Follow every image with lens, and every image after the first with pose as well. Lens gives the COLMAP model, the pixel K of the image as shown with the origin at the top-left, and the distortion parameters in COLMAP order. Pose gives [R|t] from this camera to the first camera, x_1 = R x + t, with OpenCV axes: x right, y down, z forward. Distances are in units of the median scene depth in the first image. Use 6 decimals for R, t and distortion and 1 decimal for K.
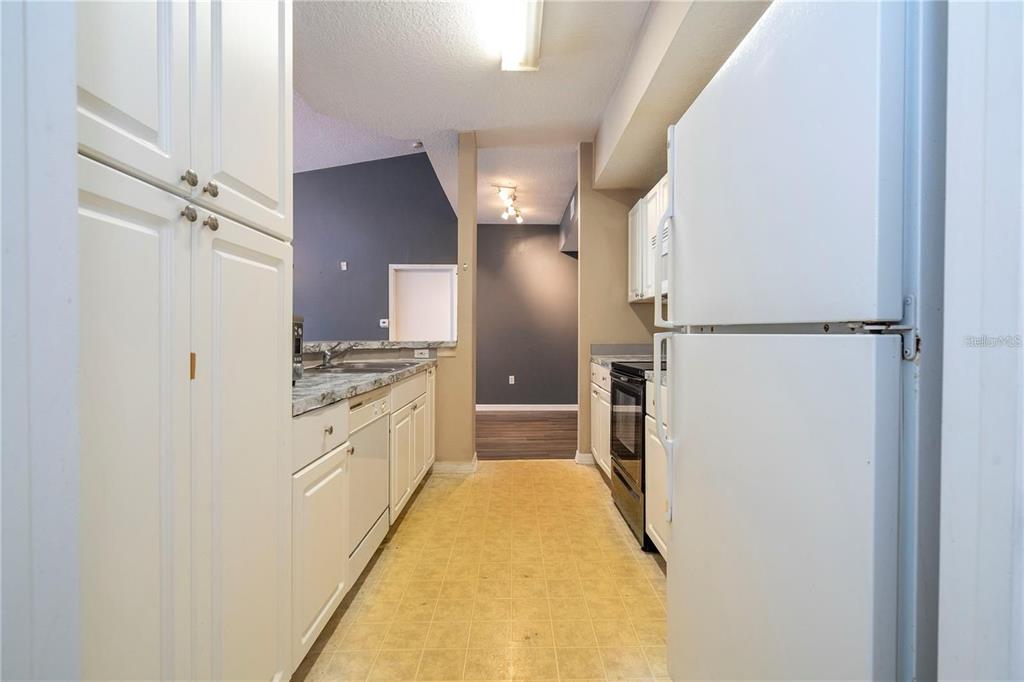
lens RADIAL K [[461.4, 0, 514.3], [0, 461.4, 339.5], [0, 0, 1]] dist [0.002719, 0.000003]
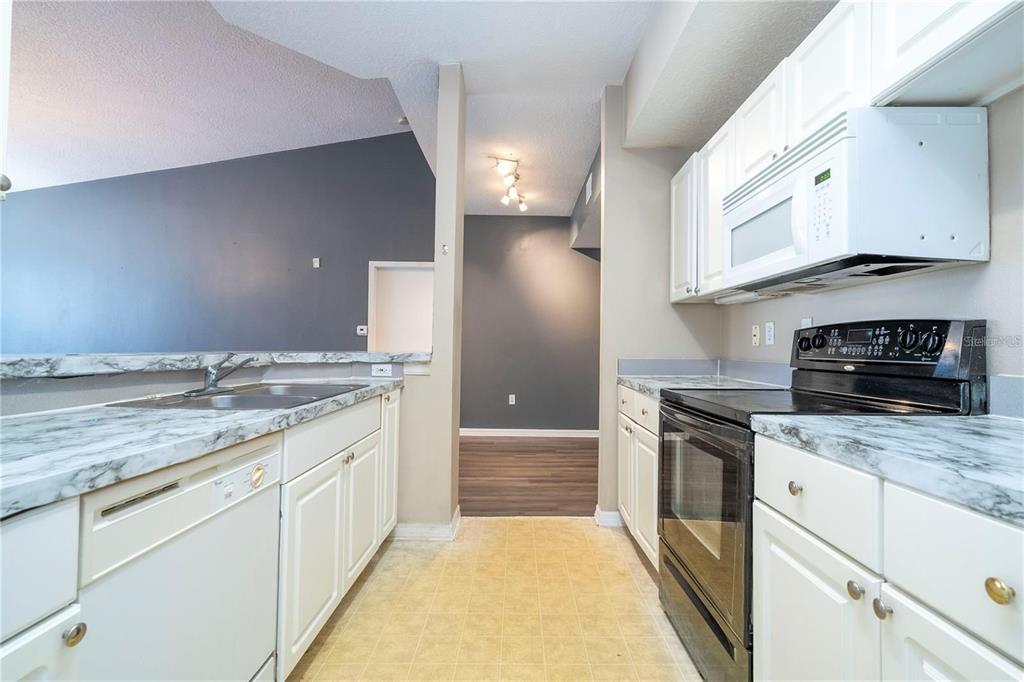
lens RADIAL K [[461.4, 0, 520.0], [0, 461.4, 339.6], [0, 0, 1]] dist [0.002719, 0.000003]
pose [[0.999922, 0.011976, 0.003406, 0.009738], [-0.011886, 0.999612, -0.025182, -0.001230], [-0.003706, 0.025140, 0.999677, 0.302375]]
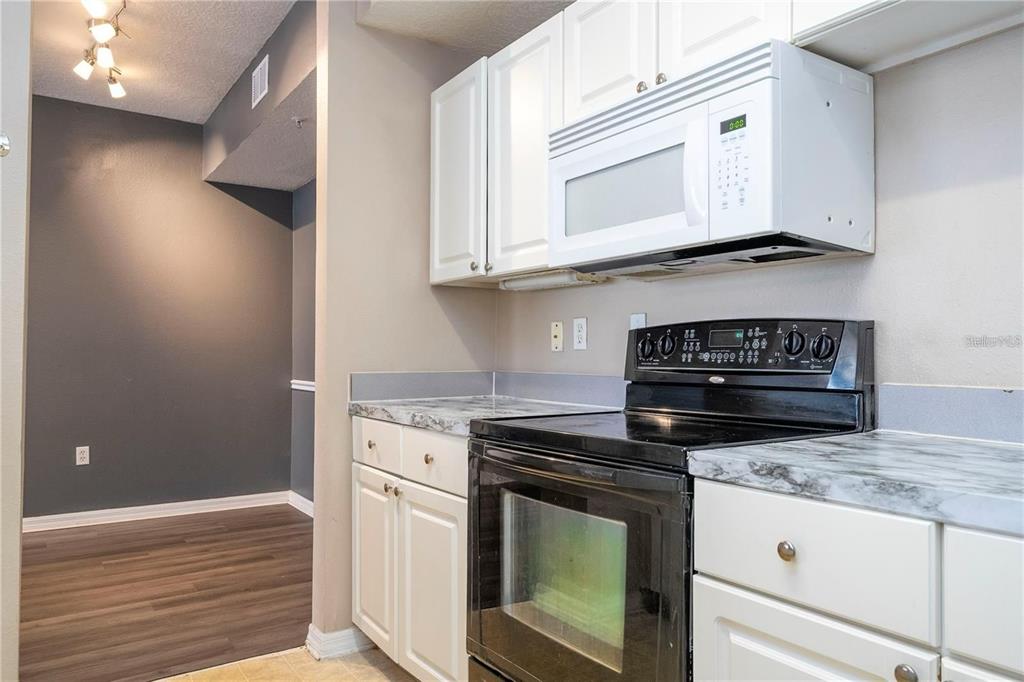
lens RADIAL K [[711.3, 0, 515.4], [0, 711.3, 345.4], [0, 0, 1]] dist [0.005482, 0.004094]
pose [[0.825829, 0.013382, 0.563761, -0.093835], [0.000194, 0.999712, -0.024015, -0.001640], [-0.563920, 0.019941, 0.825589, 0.394376]]
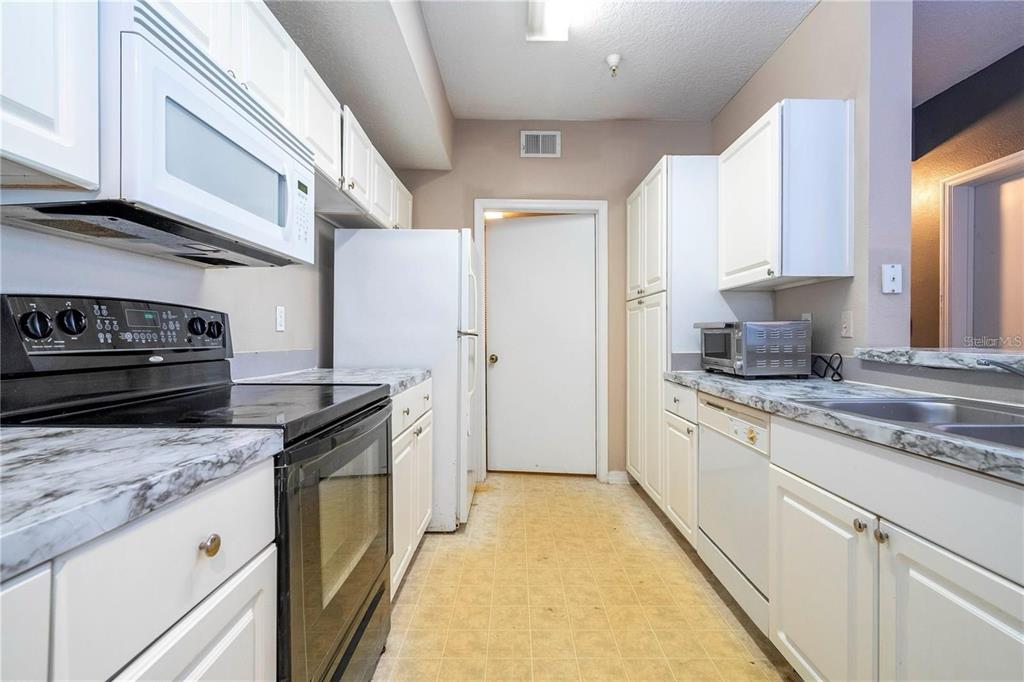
lens RADIAL K [[461.4, 0, 522.7], [0, 461.4, 341.8], [0, 0, 1]] dist [0.002719, 0.000003]
pose [[-0.999887, -0.000260, -0.015037, 0.054710], [-0.000513, 0.999858, 0.016858, -0.008184], [0.015030, 0.016864, -0.999745, 1.105882]]
